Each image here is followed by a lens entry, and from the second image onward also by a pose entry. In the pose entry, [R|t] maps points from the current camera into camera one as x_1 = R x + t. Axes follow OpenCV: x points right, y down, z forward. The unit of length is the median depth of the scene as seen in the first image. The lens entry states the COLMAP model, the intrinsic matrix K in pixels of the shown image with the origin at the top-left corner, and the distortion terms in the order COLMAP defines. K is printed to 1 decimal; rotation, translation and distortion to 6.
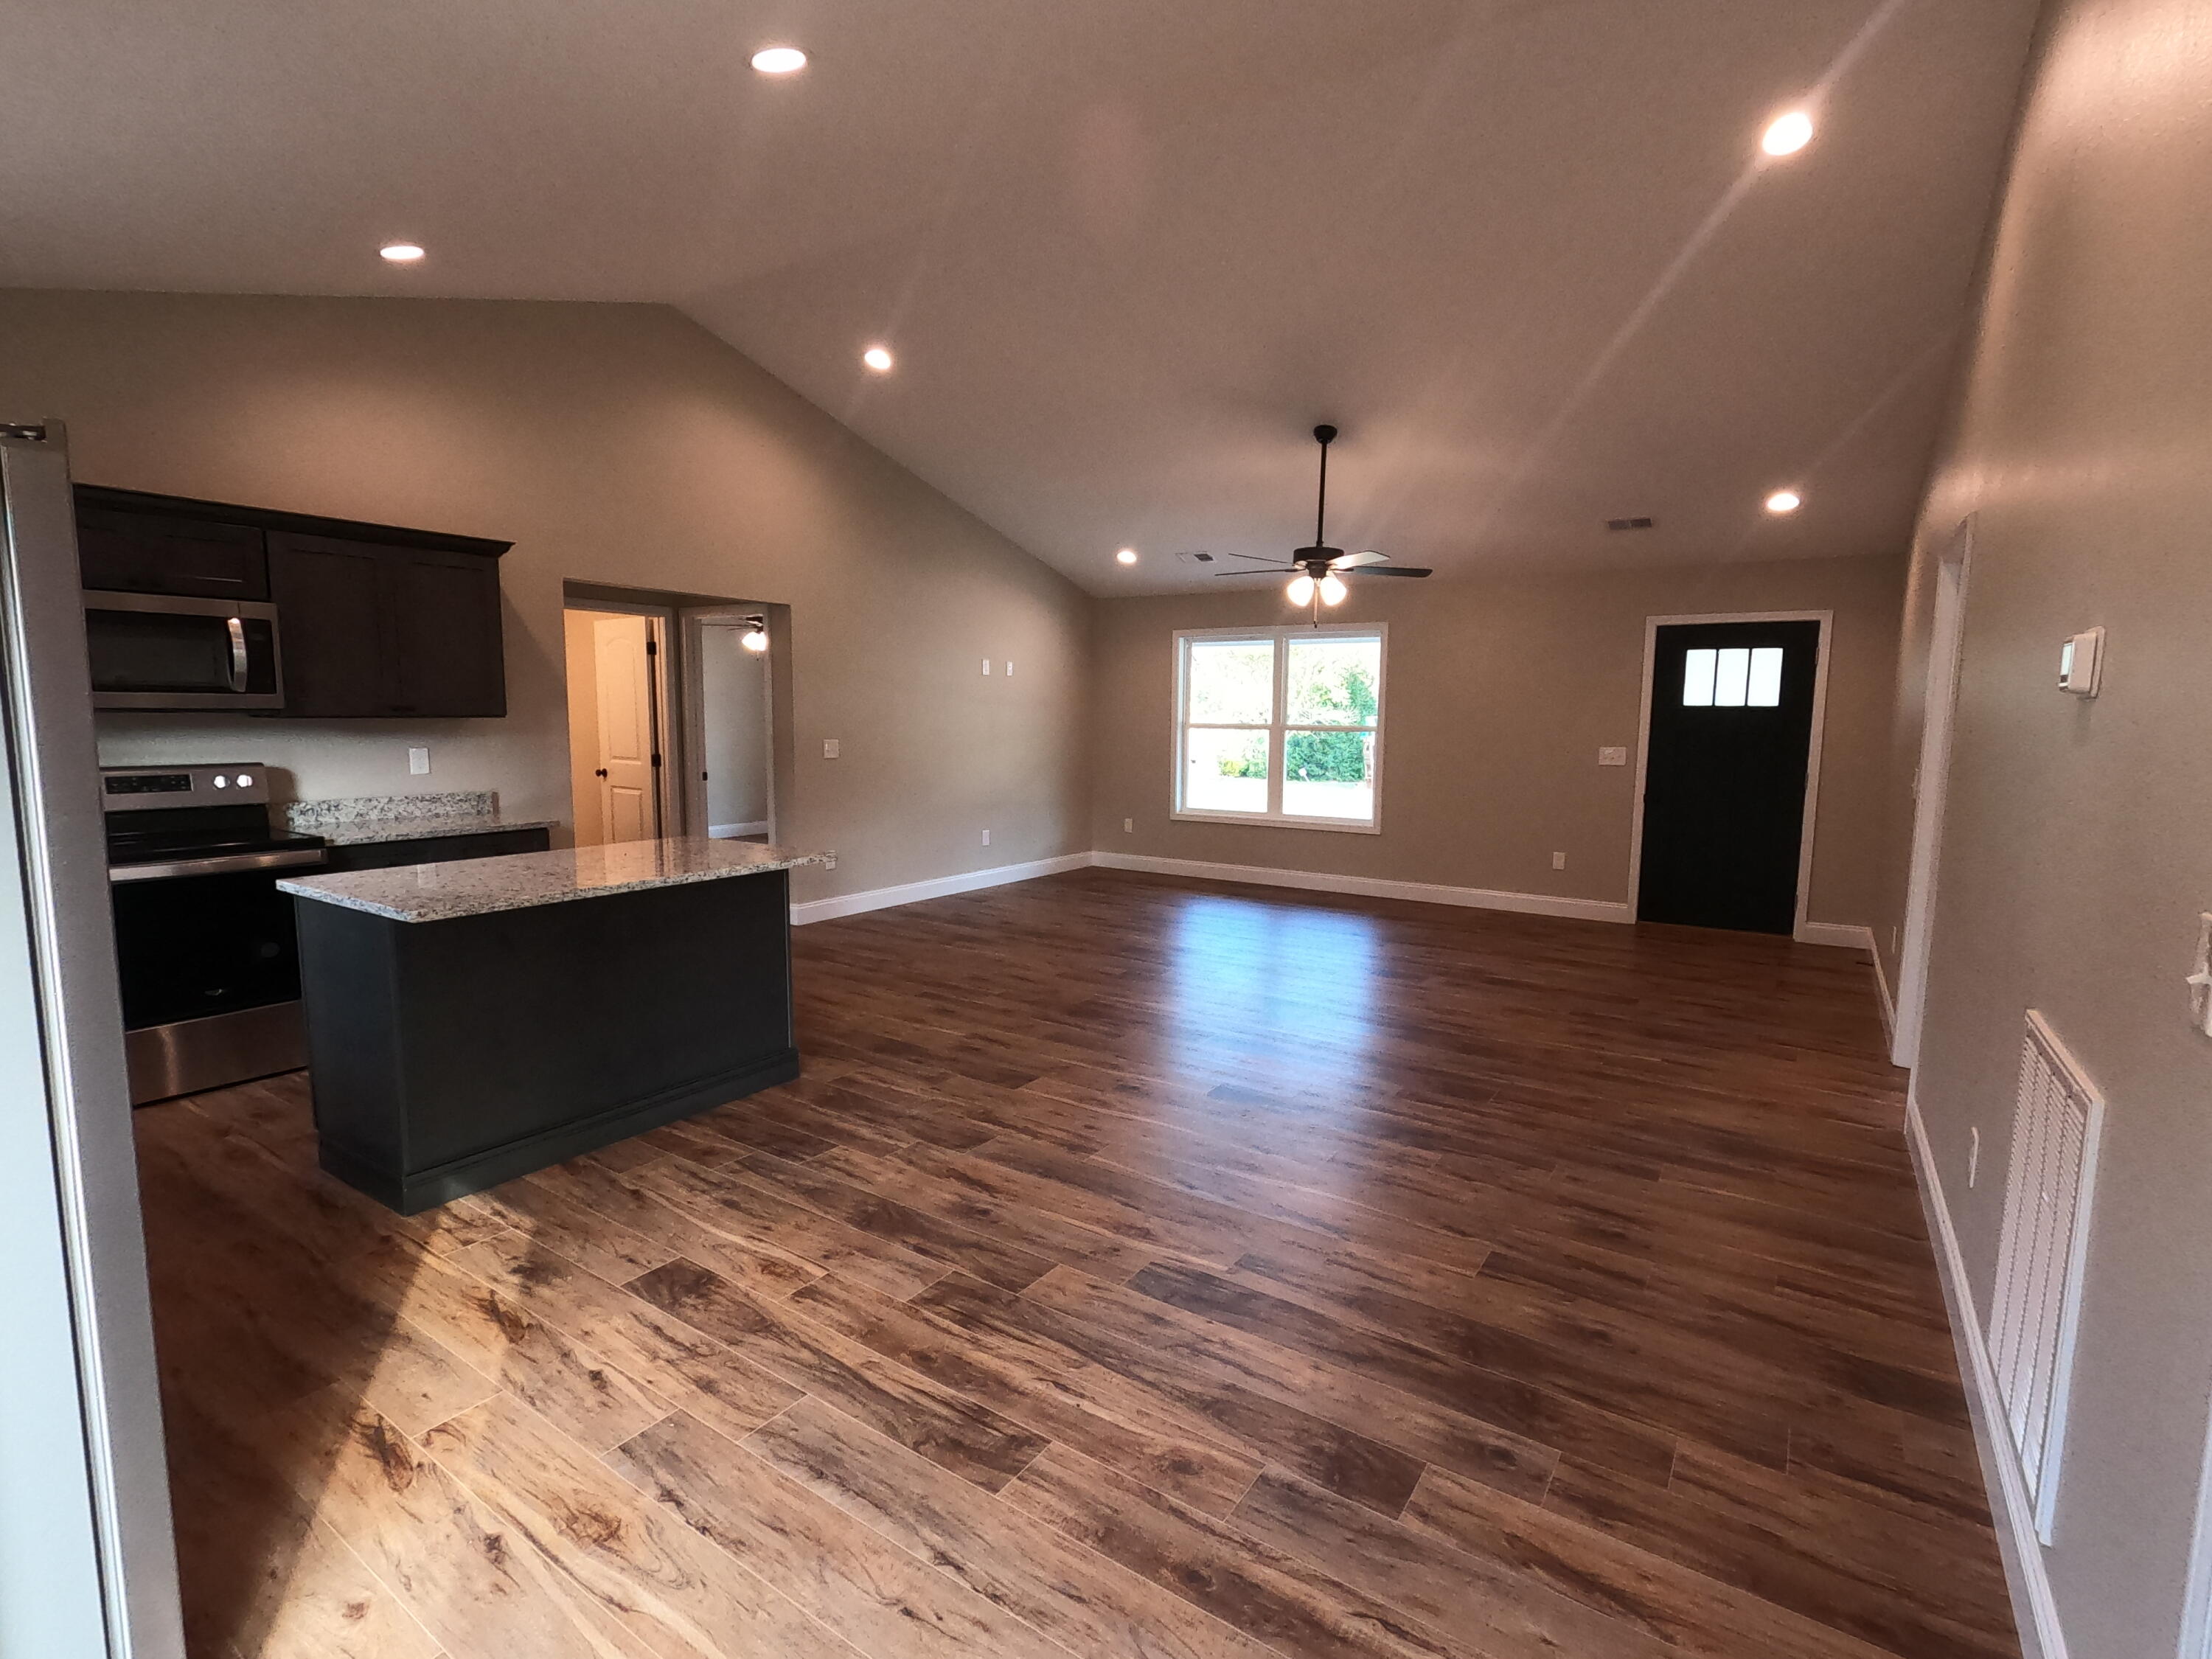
lens RADIAL K [[1062.9, 0, 1123.9], [0, 1062.9, 854.3], [0, 0, 1]] dist [-0.019601, -0.000383]
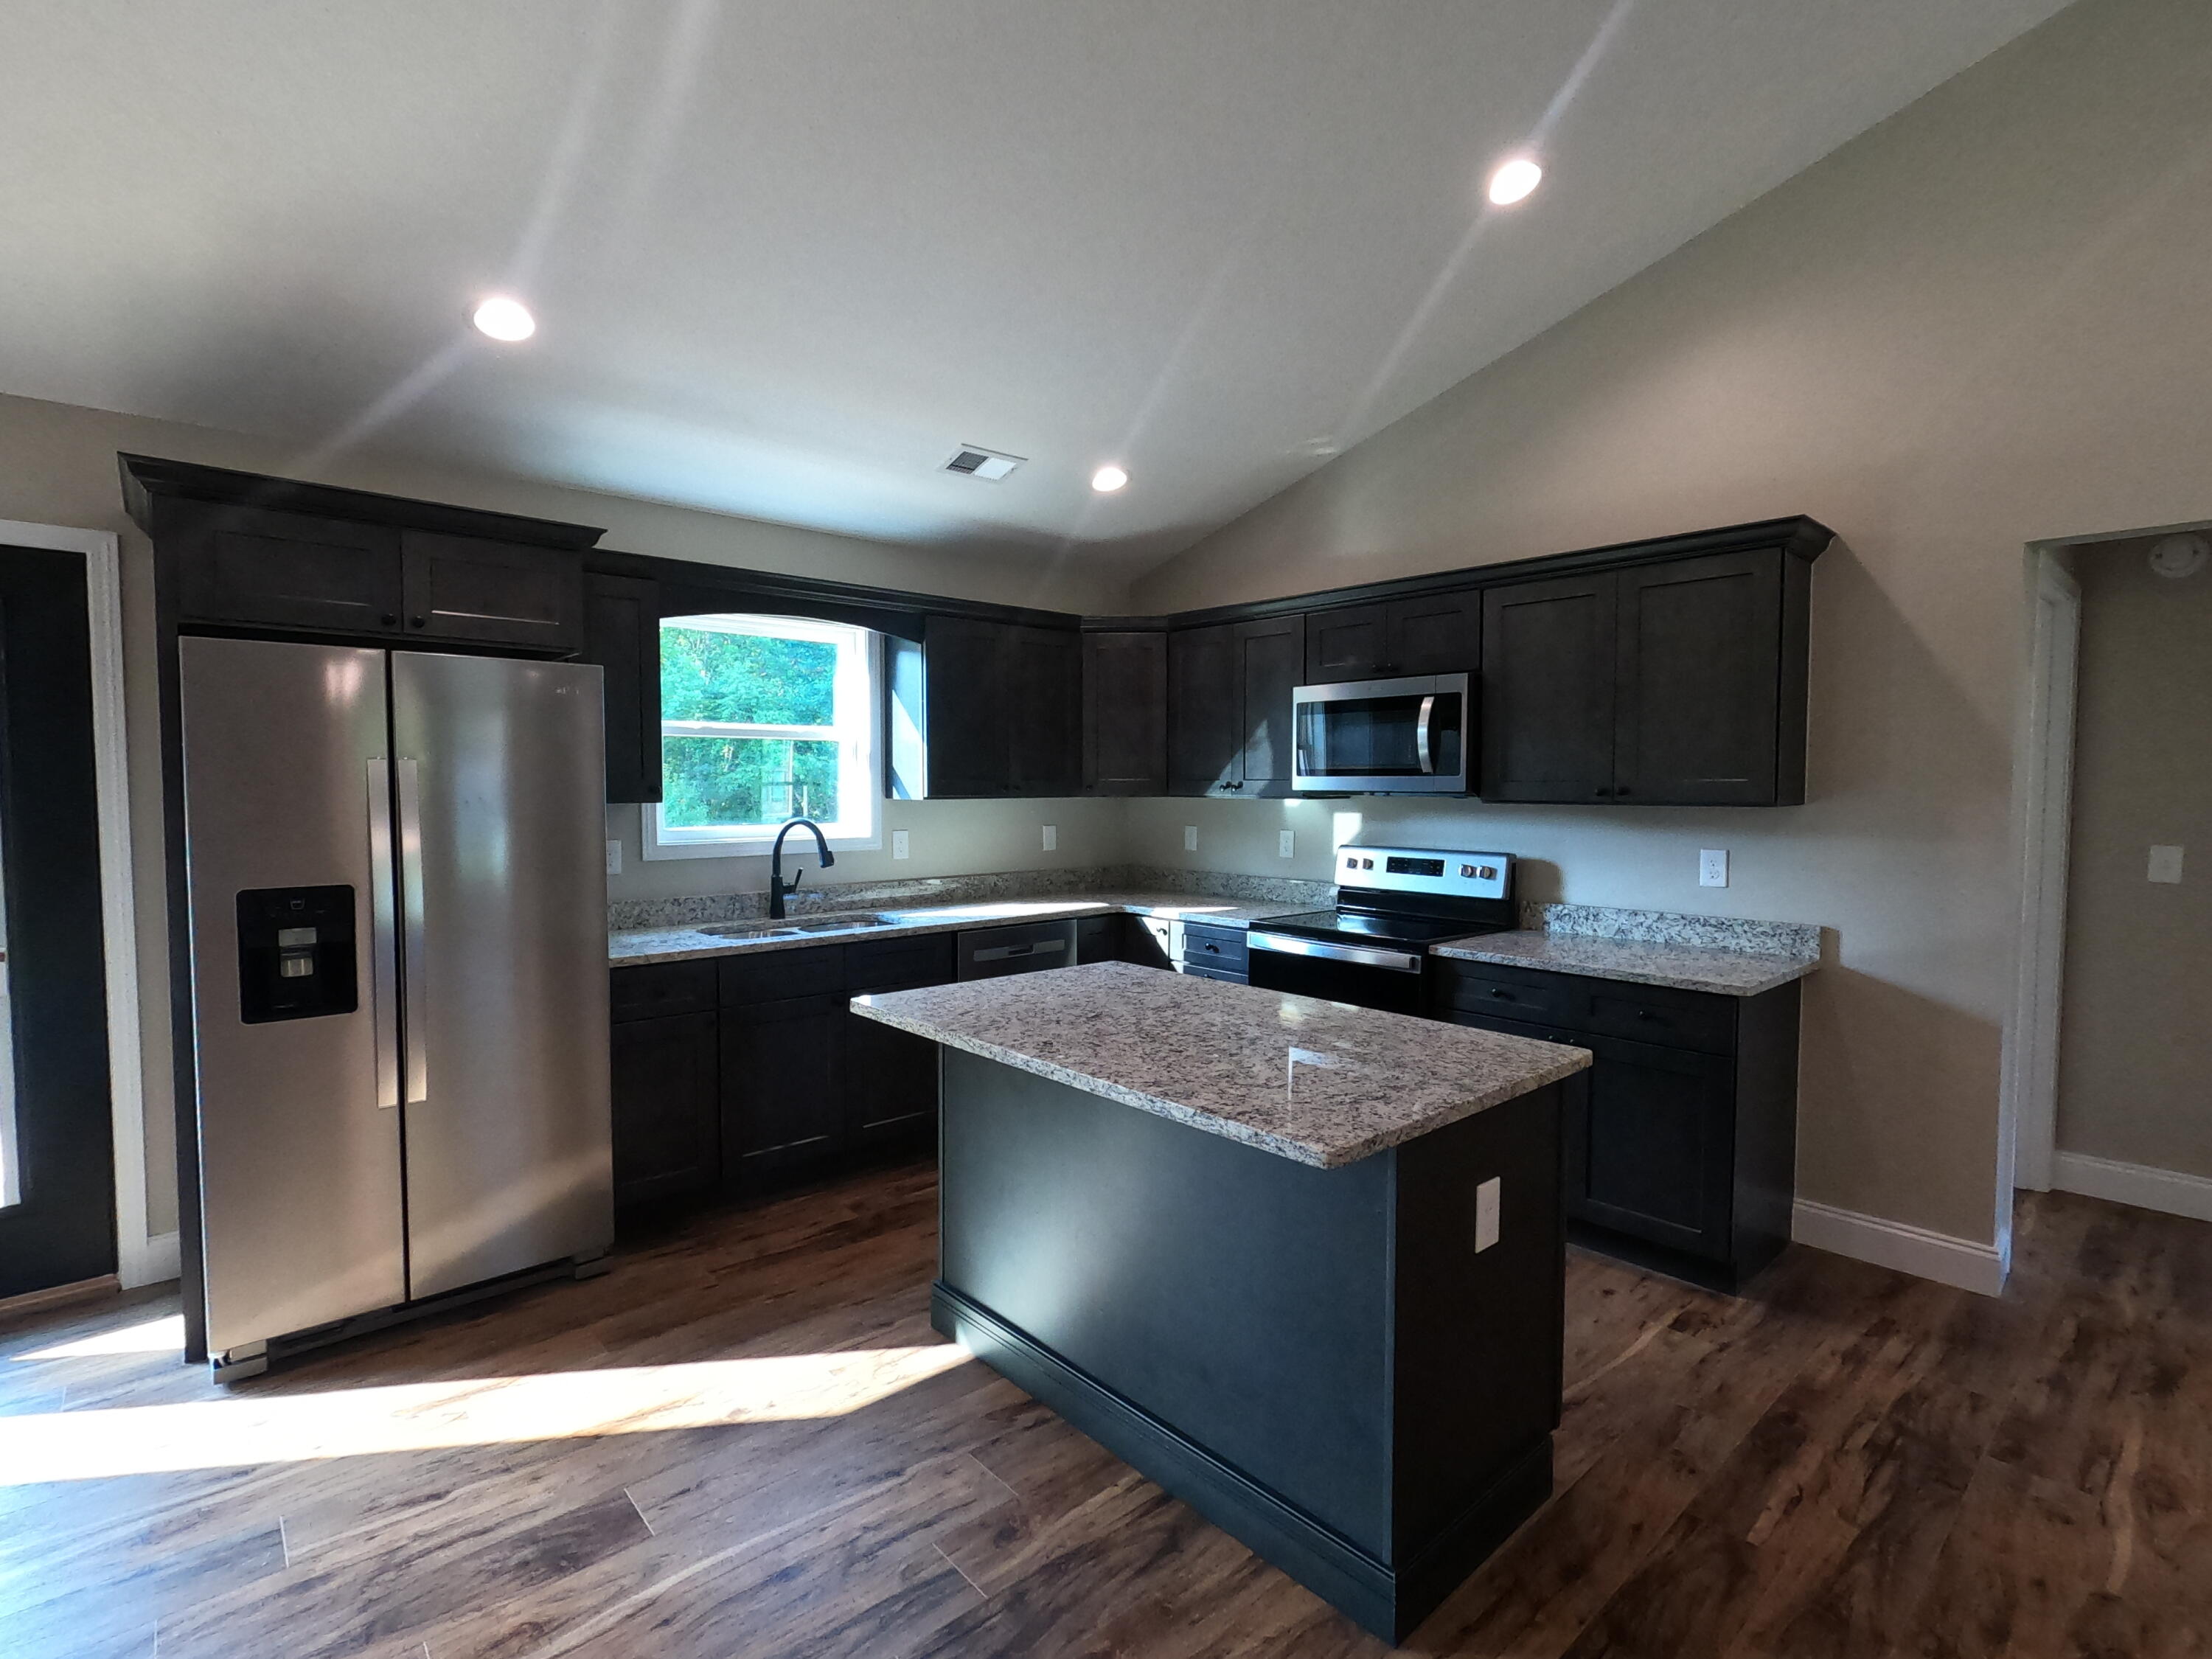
lens RADIAL K [[1062.9, 0, 1125.9], [0, 1062.9, 857.9], [0, 0, 1]] dist [-0.019601, -0.000383]
pose [[-0.279563, 0.076763, -0.957054, 0.192345], [-0.109098, 0.987803, 0.111098, -0.253892], [0.953909, 0.135471, -0.267778, 1.603125]]
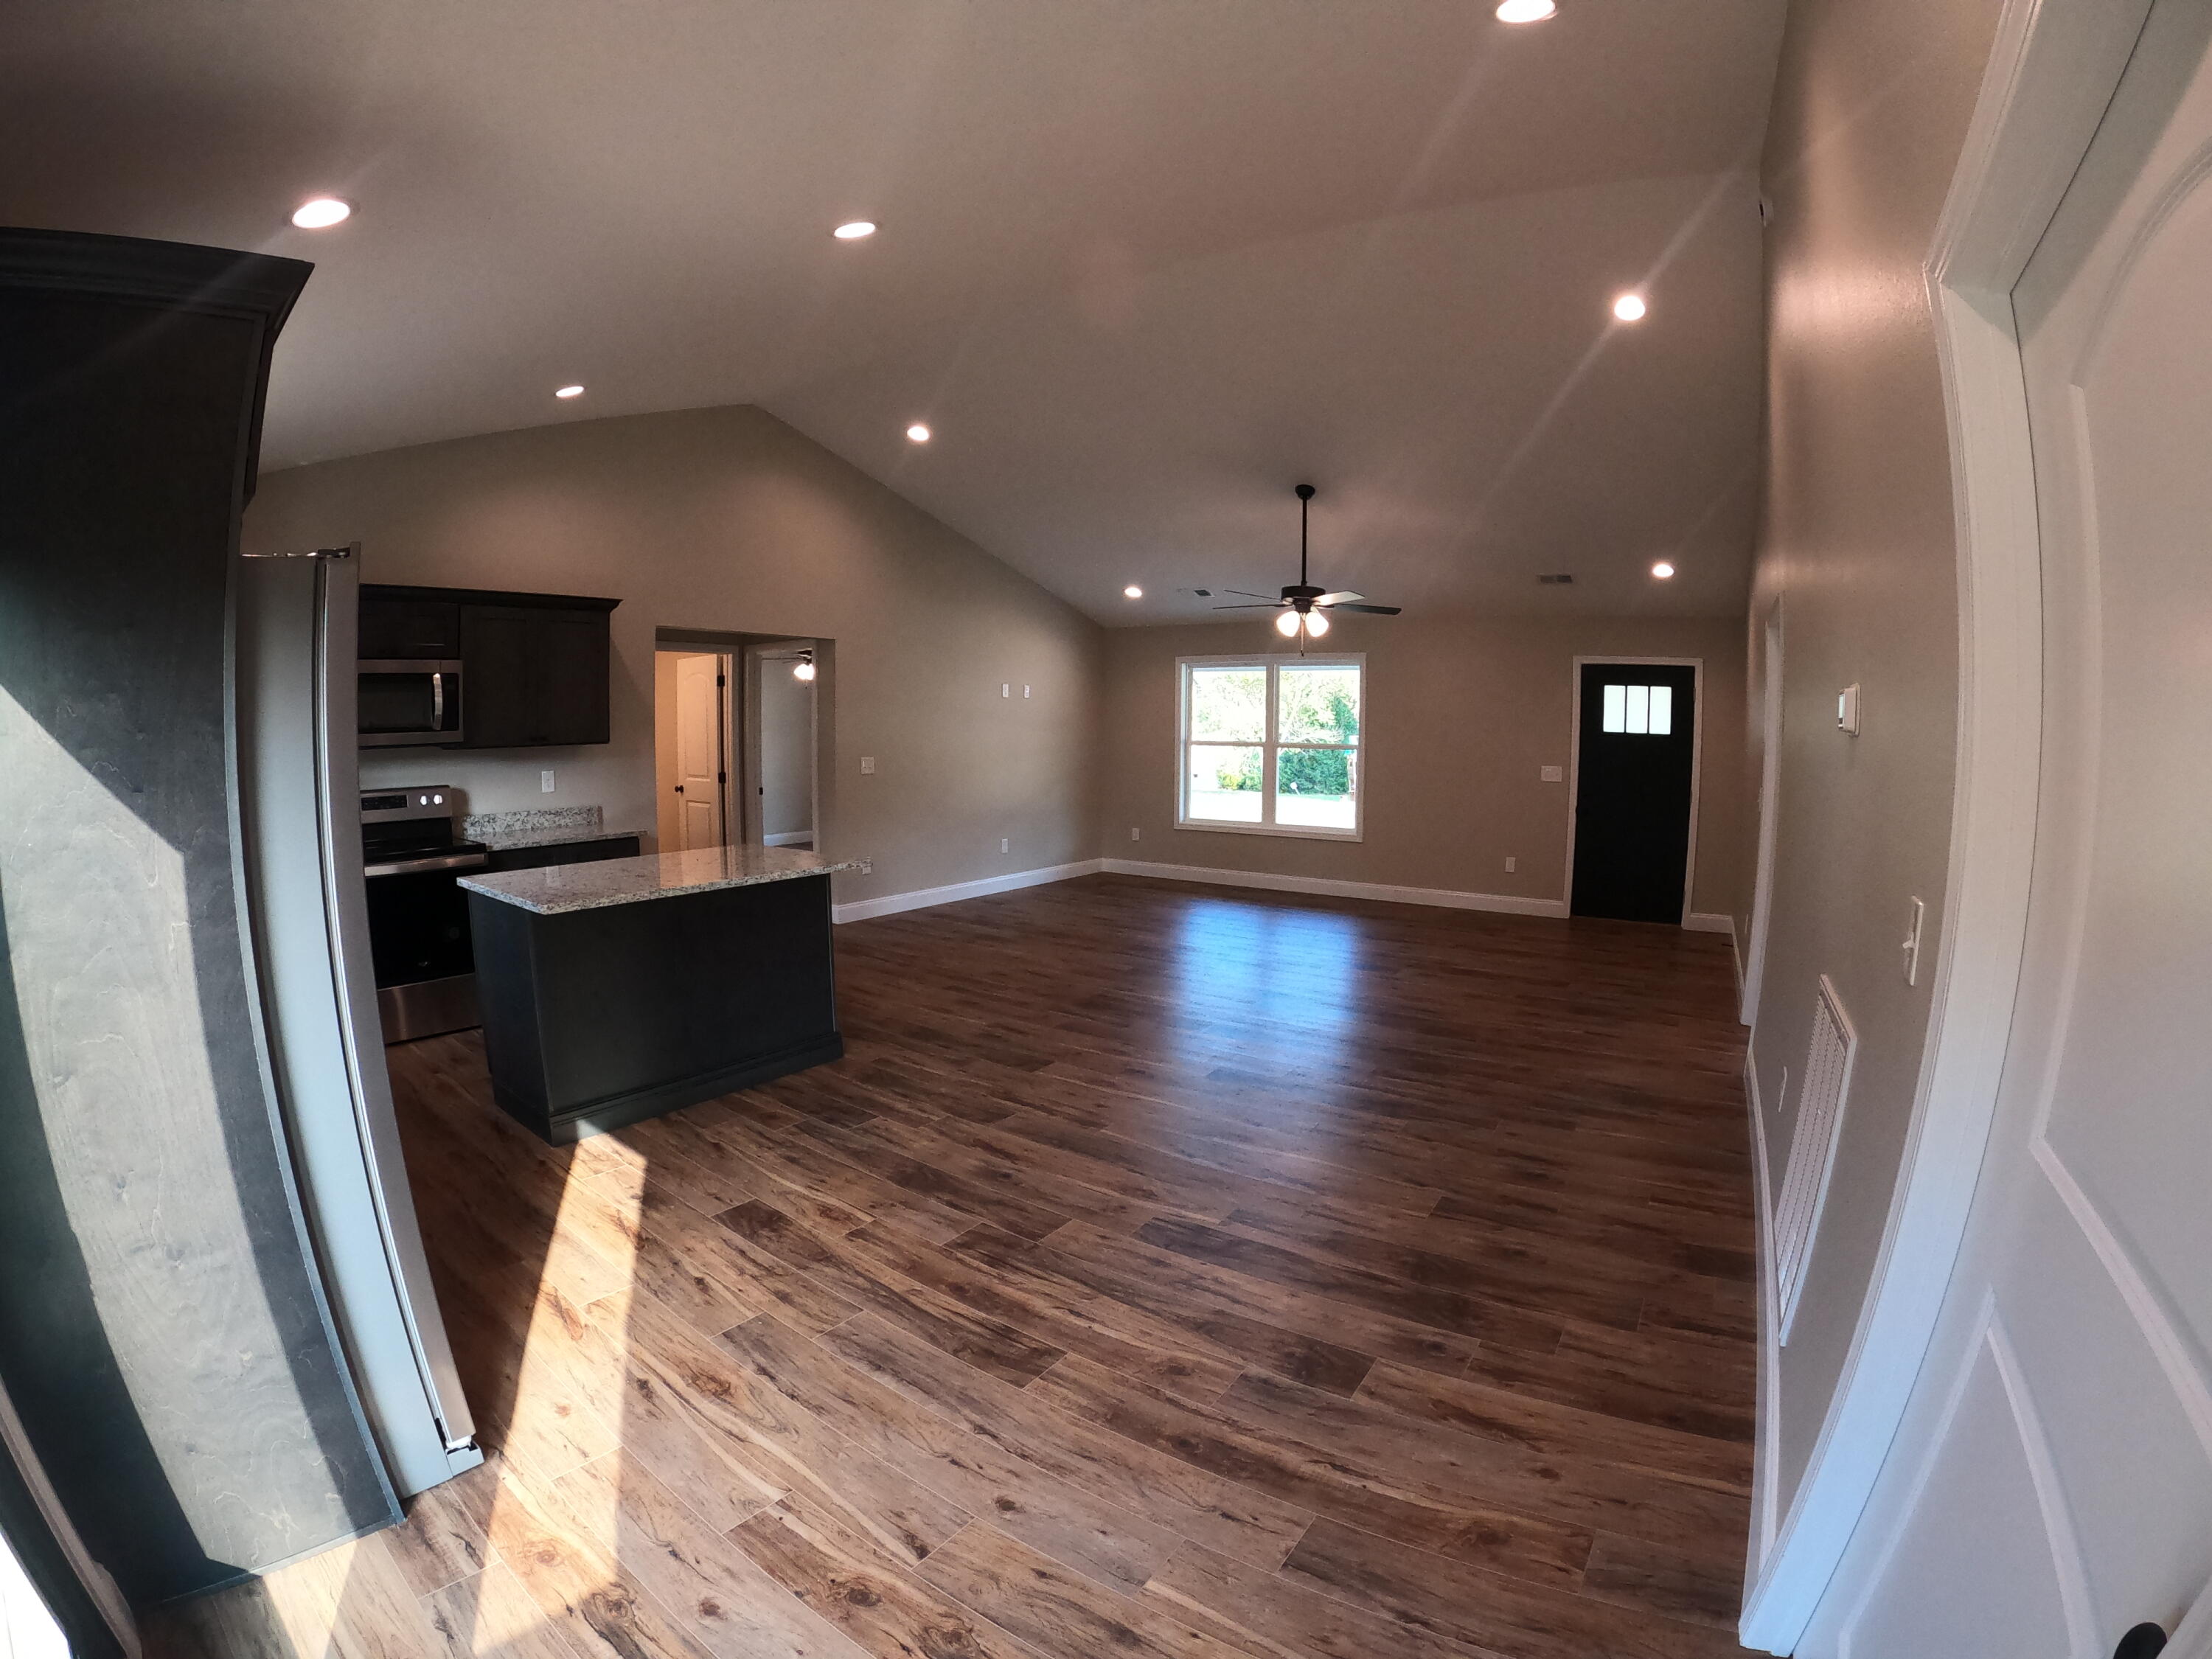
lens RADIAL K [[1062.9, 0, 1110.0], [0, 1062.9, 776.0], [0, 0, 1]] dist [-0.019601, -0.000383]
pose [[0.999755, -0.002324, -0.022001, 0.005918], [0.000513, 0.996635, -0.081965, 0.005862], [0.022117, 0.081934, 0.996392, -0.217651]]
